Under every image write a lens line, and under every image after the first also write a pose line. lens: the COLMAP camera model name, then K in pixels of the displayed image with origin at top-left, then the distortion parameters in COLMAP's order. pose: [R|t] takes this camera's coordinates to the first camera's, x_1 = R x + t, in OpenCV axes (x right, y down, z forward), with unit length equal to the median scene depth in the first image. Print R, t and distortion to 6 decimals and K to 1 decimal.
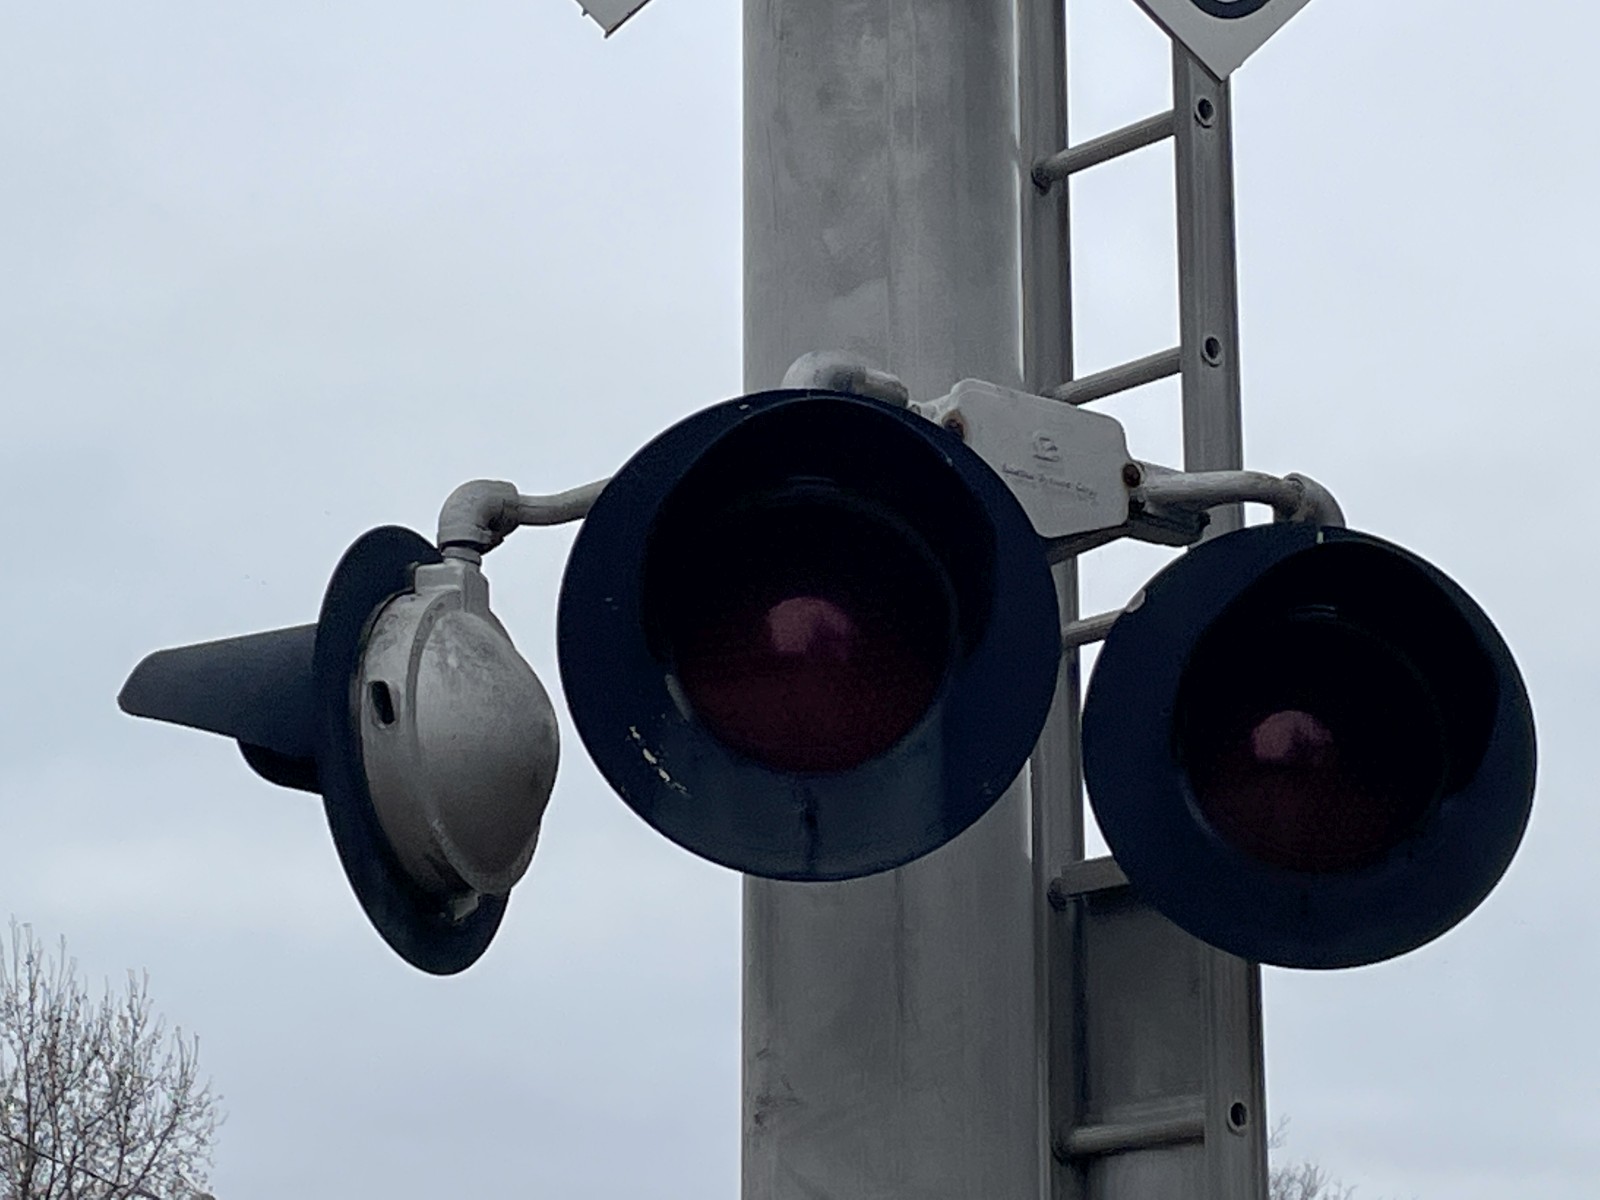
lens RADIAL K [[4455.4, 0, 800.7], [0, 4455.4, 598.4], [0, 0, 1]] dist [0.178931, 0.000000]
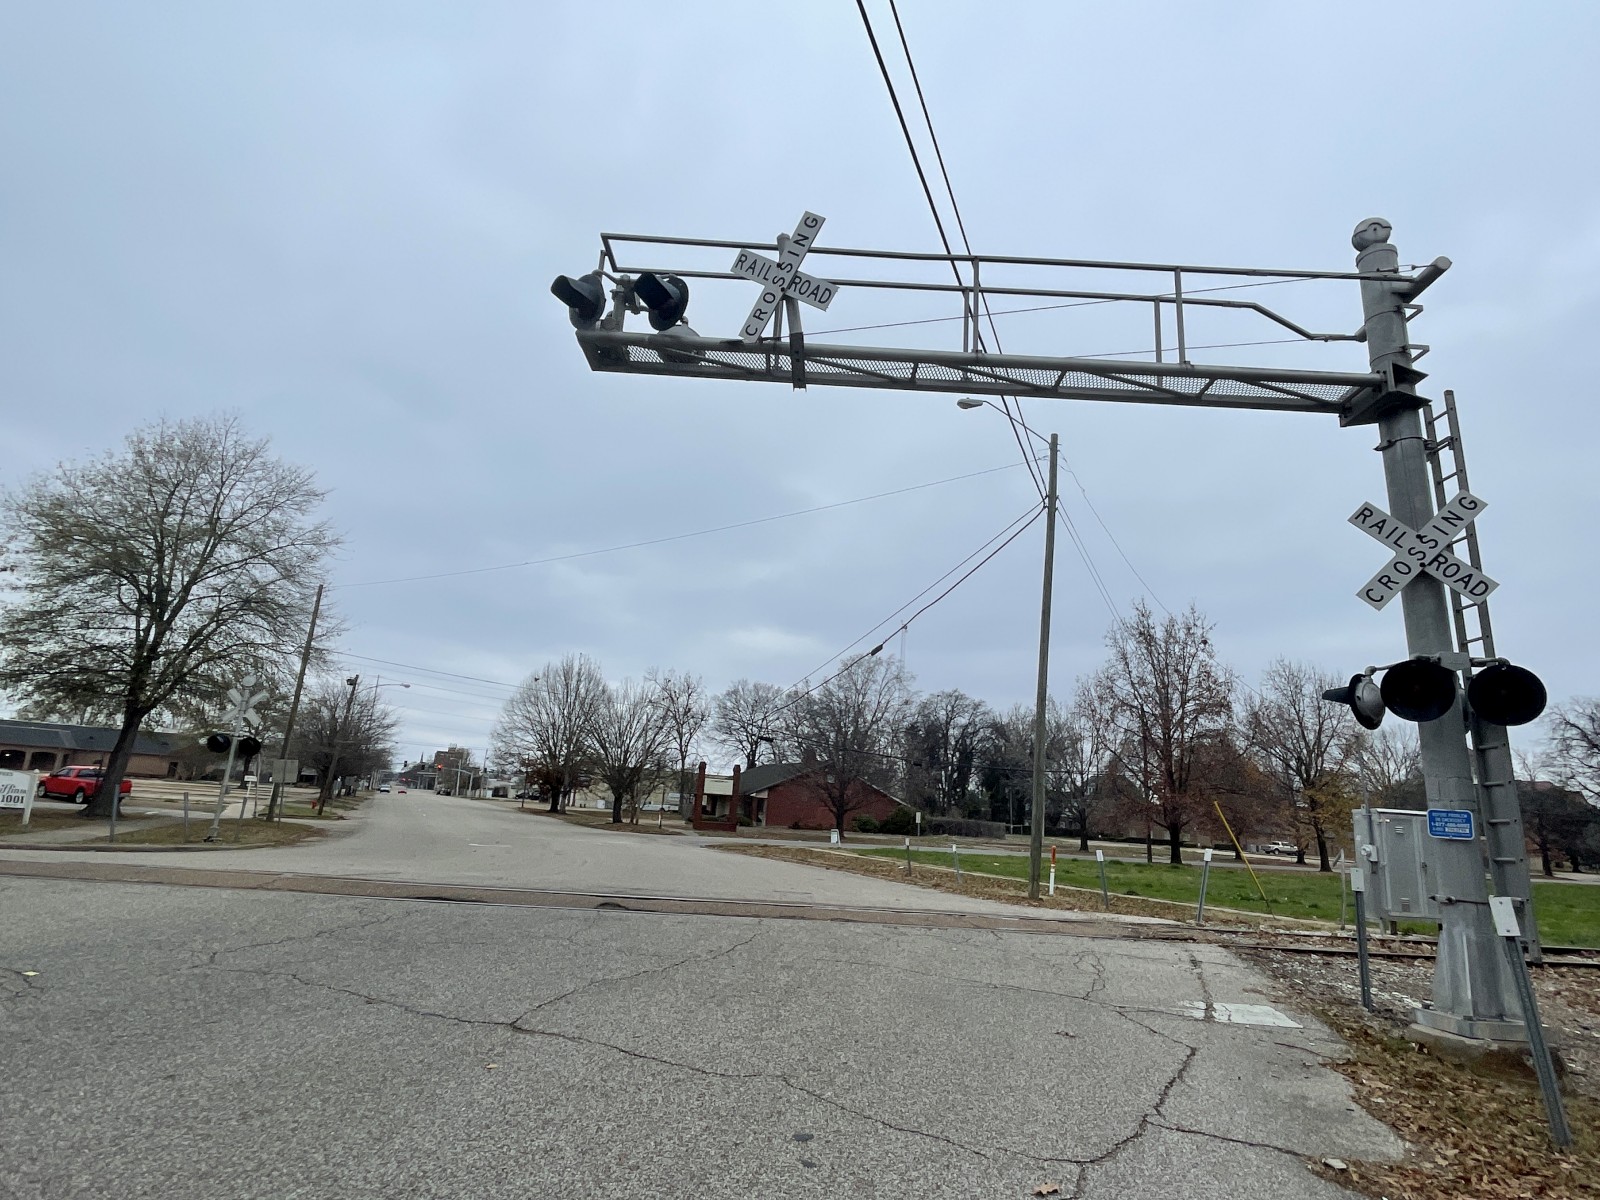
lens RADIAL K [[894.2, 0, 801.5], [0, 894.2, 598.2], [0, 0, 1]] dist [-0.002087, -0.000713]
pose [[0.769599, -0.120774, -0.627002, 0.014392], [0.120479, 0.991777, -0.043159, -0.018034], [0.627059, -0.042325, 0.777821, -0.076377]]
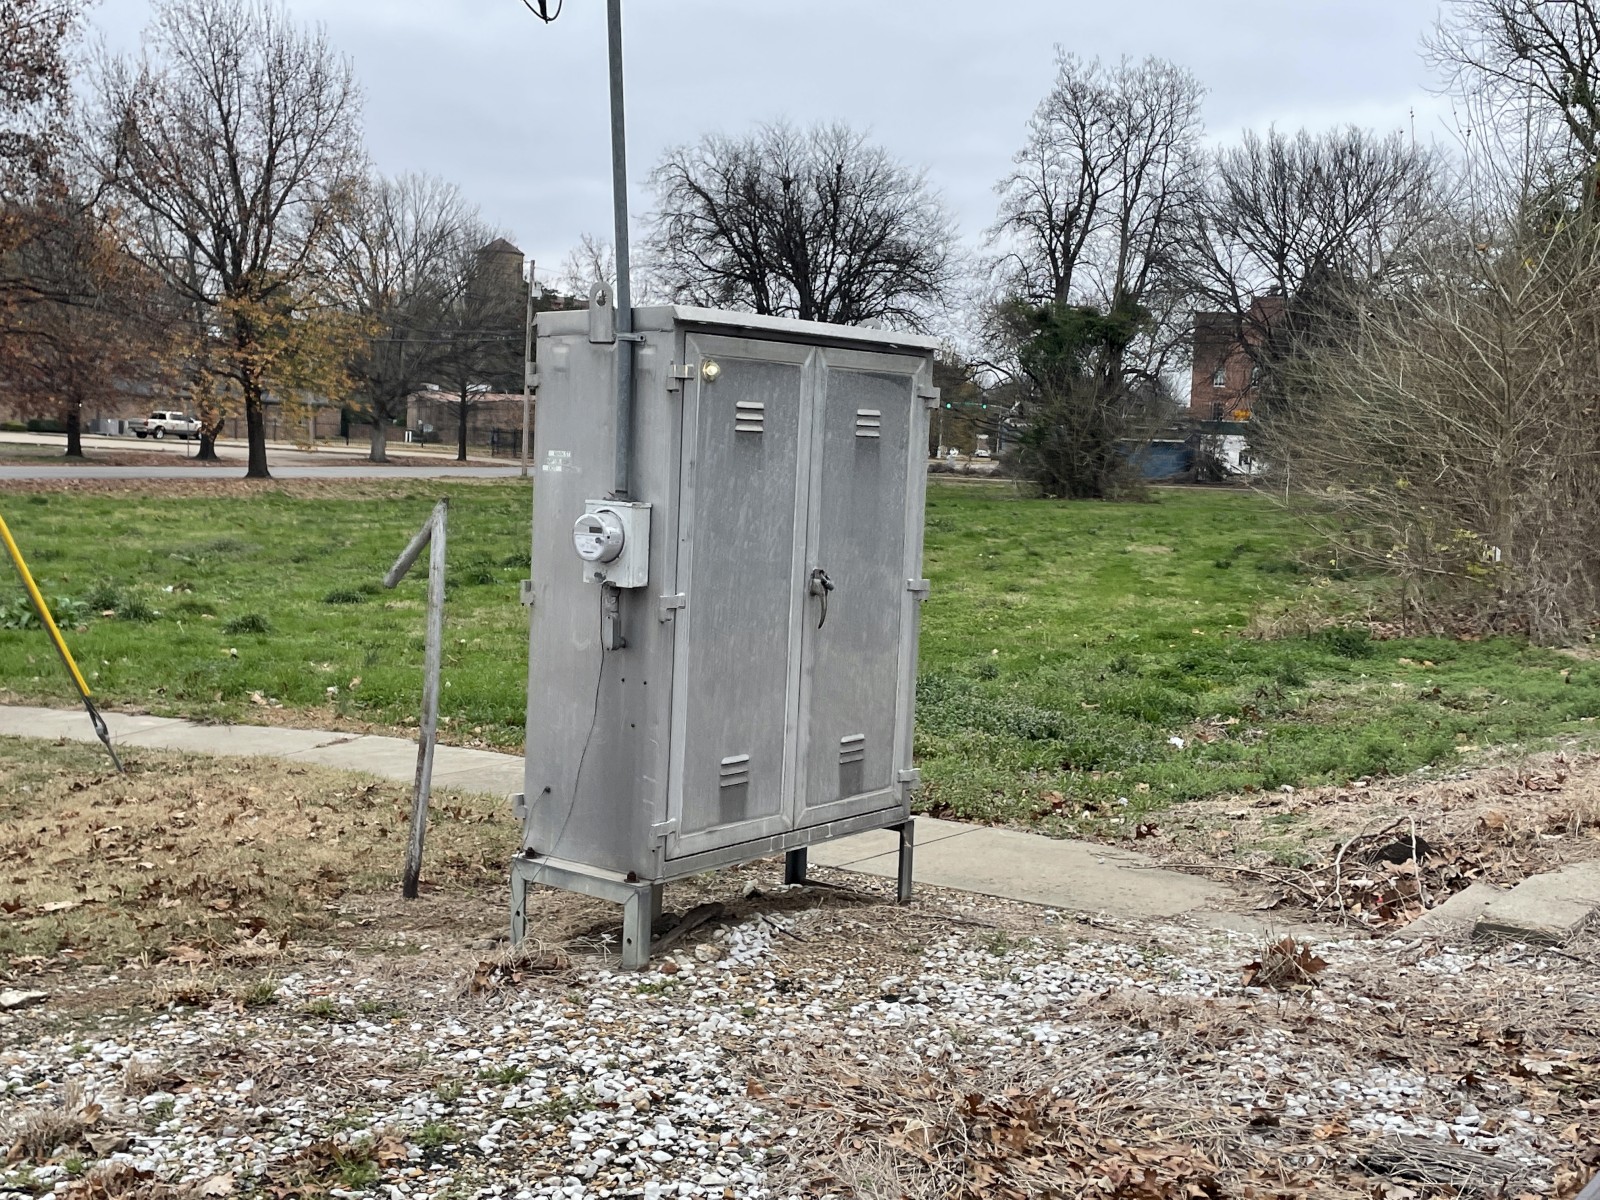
lens RADIAL K [[1827.7, 0, 800.1], [0, 1827.7, 573.5], [0, 0, 1]] dist [0.073335, 0.000000]
pose [[0.993222, 0.010017, 0.115803, -0.032526], [-0.048404, 0.941431, 0.333713, 0.033824], [-0.105677, -0.337056, 0.935535, 0.138078]]
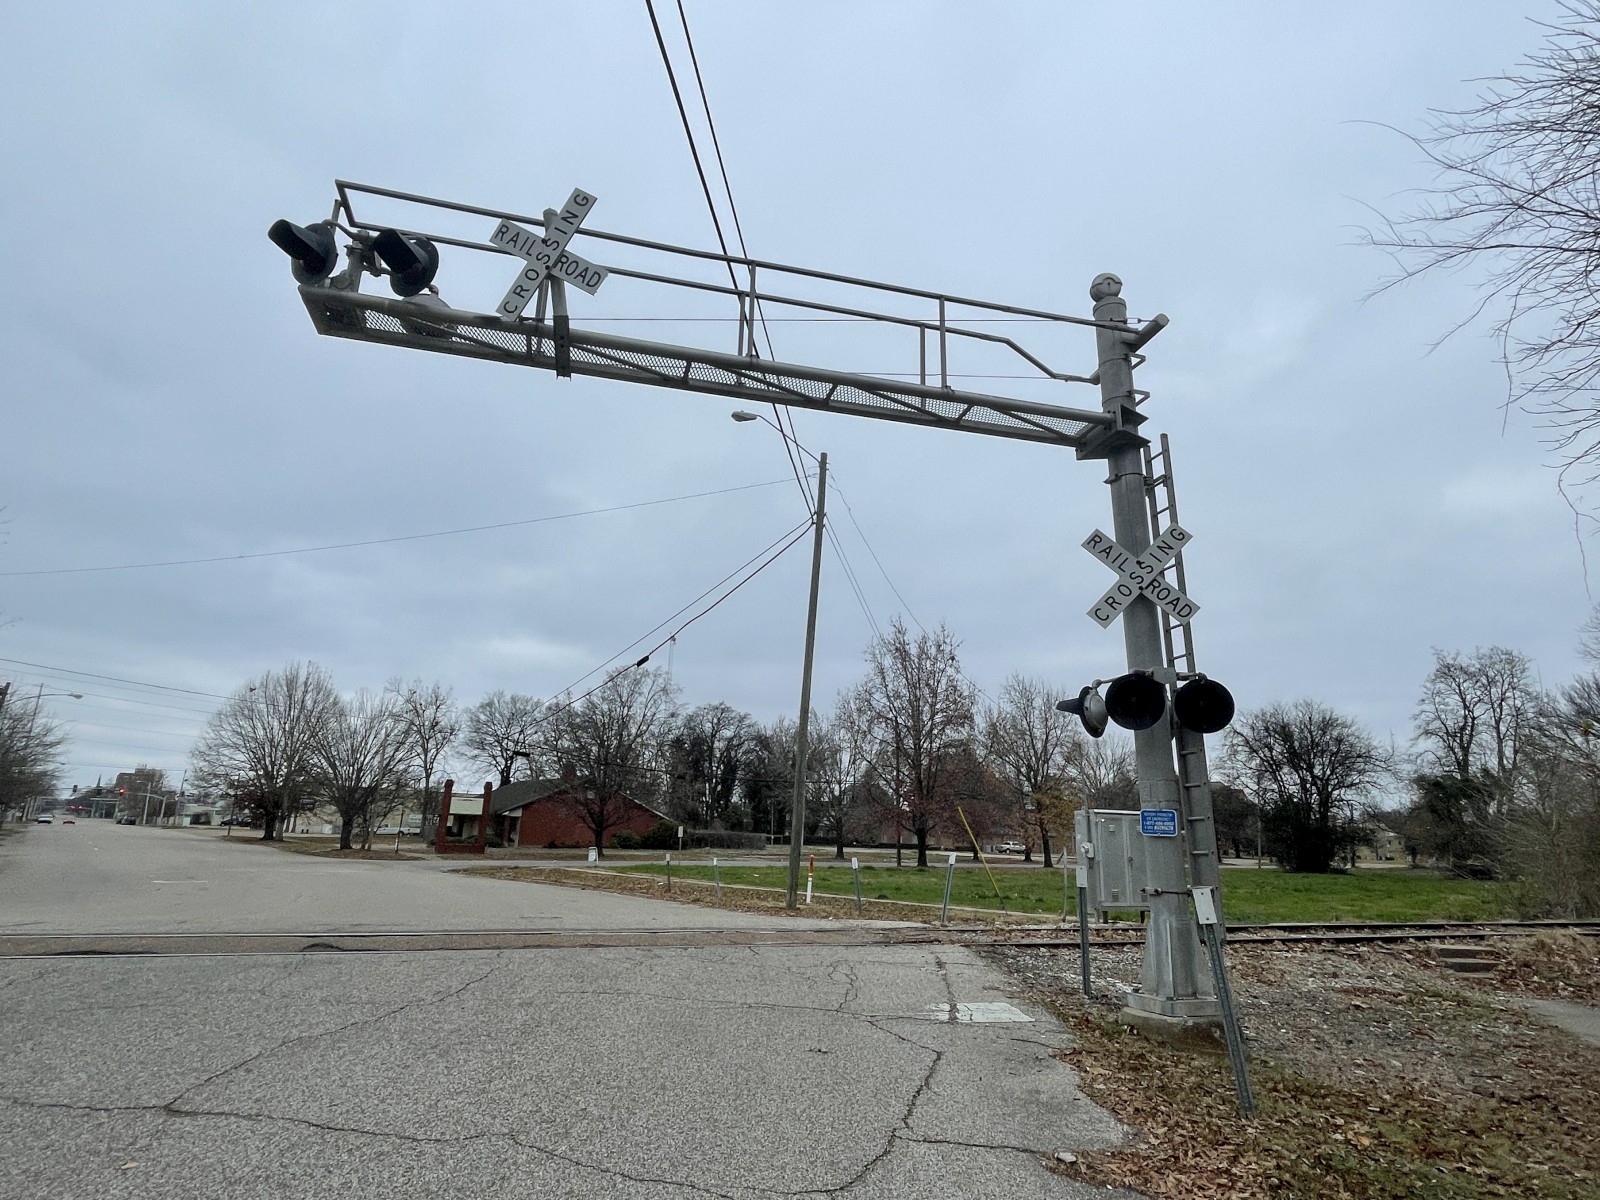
lens RADIAL K [[894.2, 0, 807.5], [0, 894.2, 601.0], [0, 0, 1]] dist [-0.002087, -0.000713]
pose [[0.909063, -0.101003, -0.404231, 0.012040], [0.099326, 0.994736, -0.025177, -0.017150], [0.404646, -0.017263, 0.914310, -0.071332]]
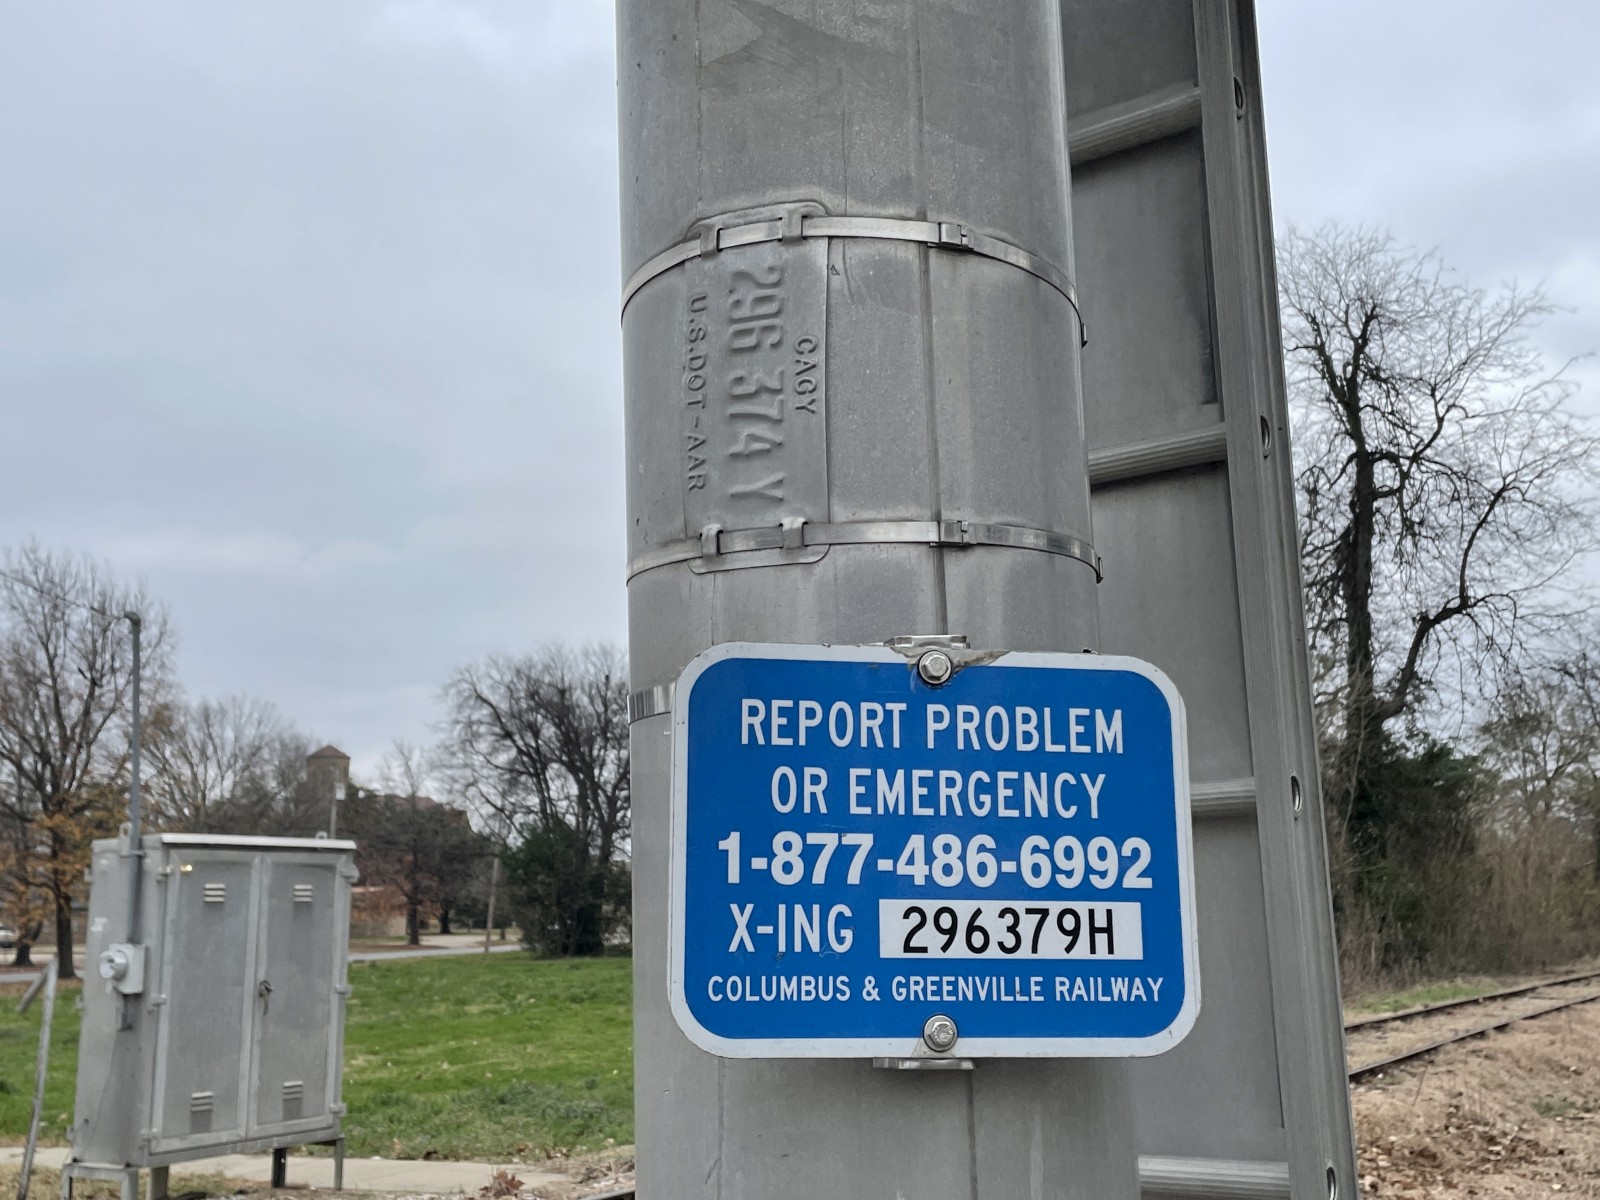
lens RADIAL K [[1702.8, 0, 791.8], [0, 1702.8, 619.6], [0, 0, 1]] dist [0.078971, 0.000000]
pose [[0.978338, 0.007490, 0.206878, -0.002582], [-0.027330, 0.995271, 0.093210, 0.014553], [-0.205201, -0.096844, 0.973917, 0.058469]]
